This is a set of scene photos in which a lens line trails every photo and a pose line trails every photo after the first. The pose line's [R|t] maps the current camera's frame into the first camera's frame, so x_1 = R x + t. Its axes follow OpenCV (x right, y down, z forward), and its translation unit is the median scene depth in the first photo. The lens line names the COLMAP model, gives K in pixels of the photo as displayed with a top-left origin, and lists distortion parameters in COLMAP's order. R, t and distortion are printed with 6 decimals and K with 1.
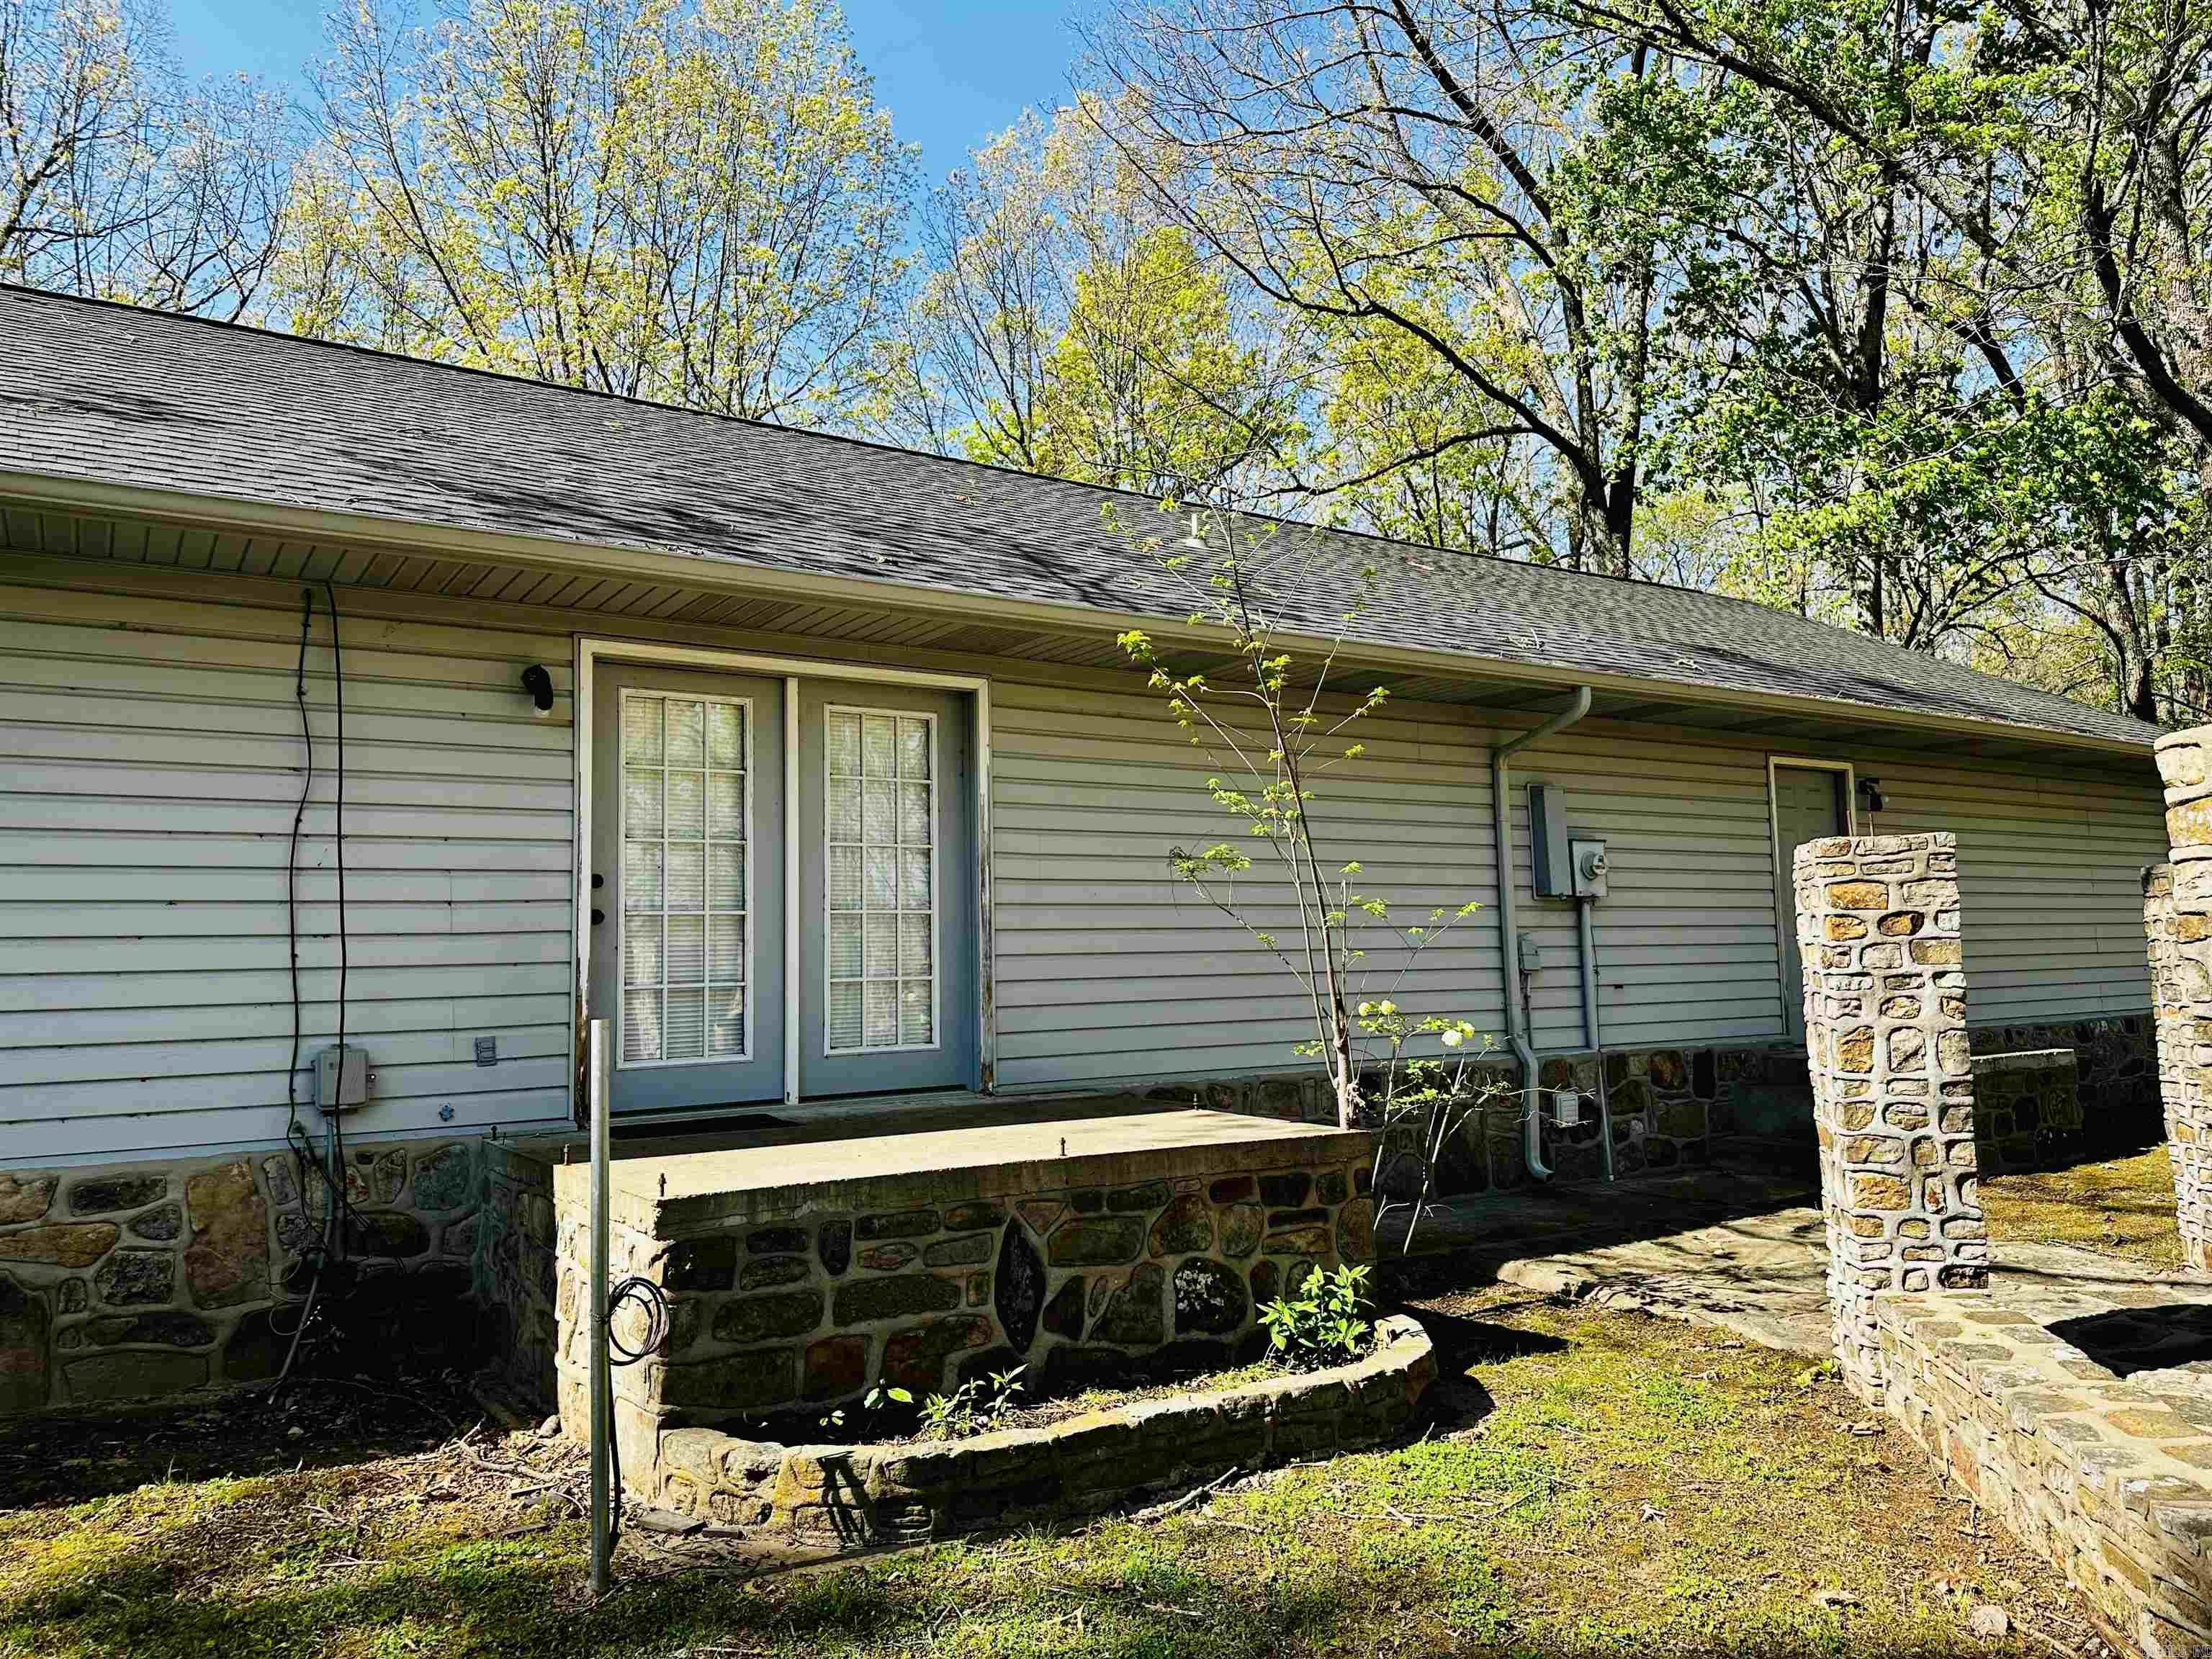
lens RADIAL K [[1570.3, 0, 1098.2], [0, 1570.3, 829.7], [0, 0, 1]] dist [0.048390, -0.052727]
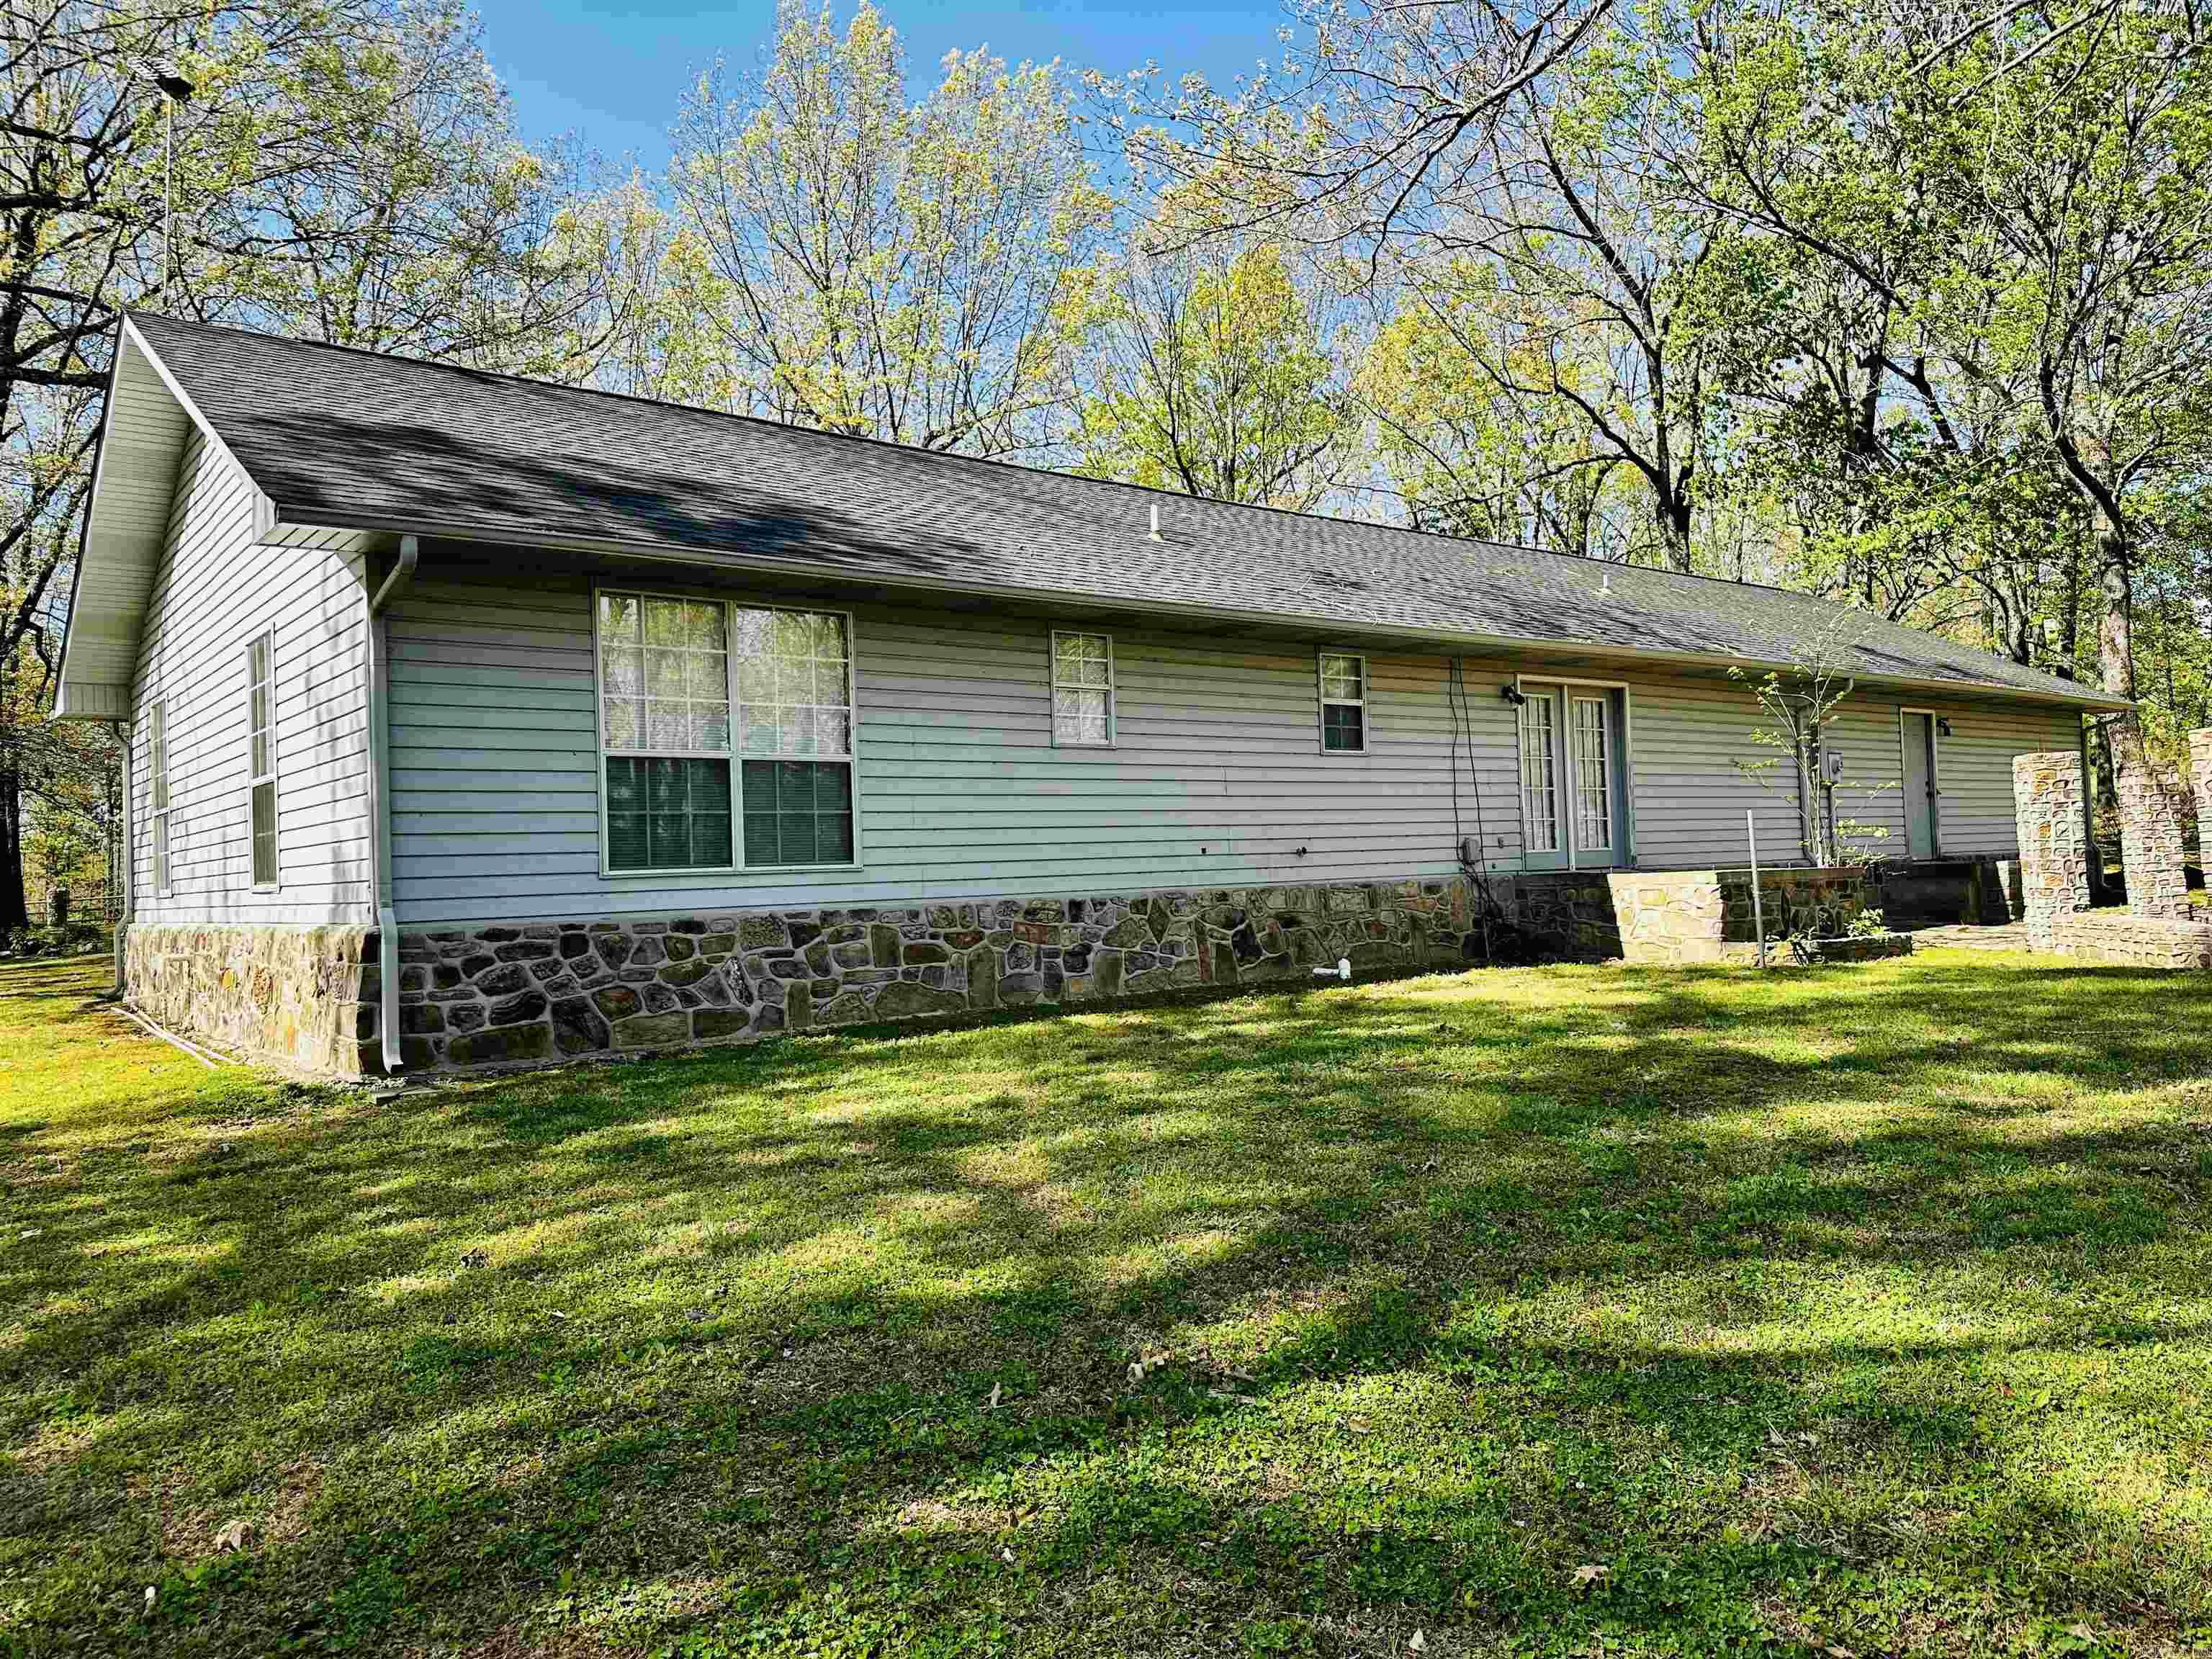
lens RADIAL K [[1570.3, 0, 1109.9], [0, 1570.3, 824.2], [0, 0, 1]] dist [0.048390, -0.052727]
pose [[0.994943, -0.012376, 0.099675, -0.404797], [0.007072, 0.998549, 0.053390, -0.008784], [-0.100191, -0.052415, 0.993587, -0.452613]]
